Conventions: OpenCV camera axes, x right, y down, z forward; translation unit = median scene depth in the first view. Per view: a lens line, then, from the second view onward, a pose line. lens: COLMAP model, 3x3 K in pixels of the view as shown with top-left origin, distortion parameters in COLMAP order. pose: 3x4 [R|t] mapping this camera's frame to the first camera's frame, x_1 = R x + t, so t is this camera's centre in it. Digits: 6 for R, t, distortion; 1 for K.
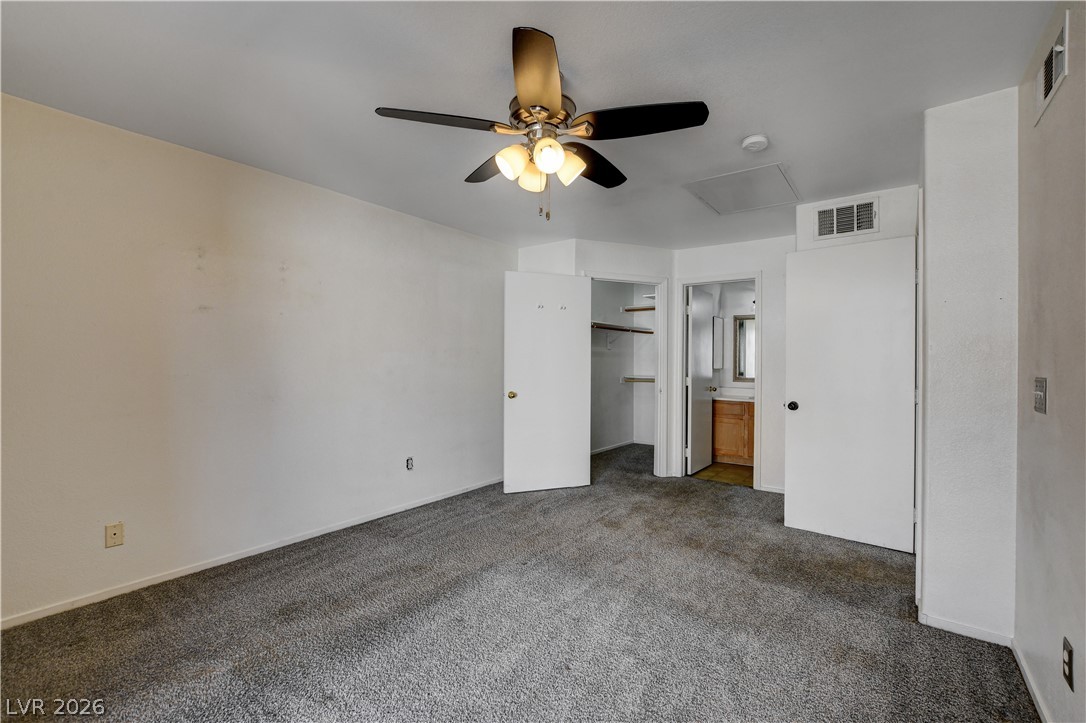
lens RADIAL K [[477.7, 0, 547.0], [0, 477.7, 365.8], [0, 0, 1]] dist [-0.025552, 0.004252]
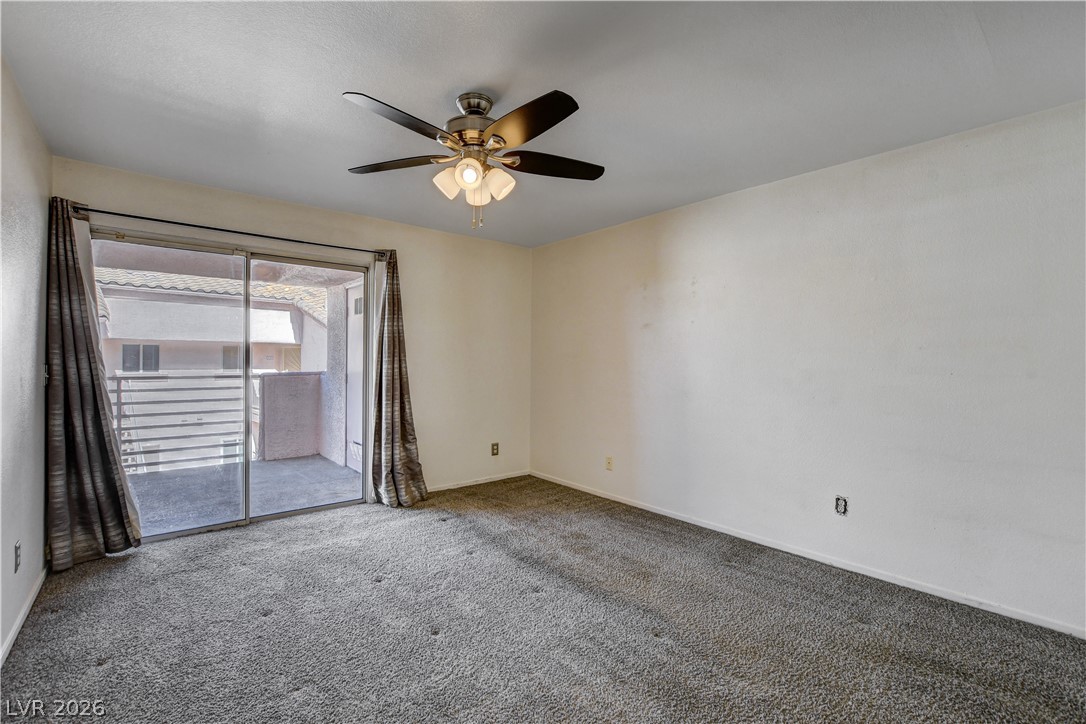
lens RADIAL K [[477.7, 0, 536.0], [0, 477.7, 355.8], [0, 0, 1]] dist [-0.025552, 0.004252]
pose [[-0.240975, -0.010850, -0.970471, 0.787559], [-0.015606, 0.999852, -0.007304, -0.014498], [0.970406, 0.013386, -0.241109, 1.077886]]
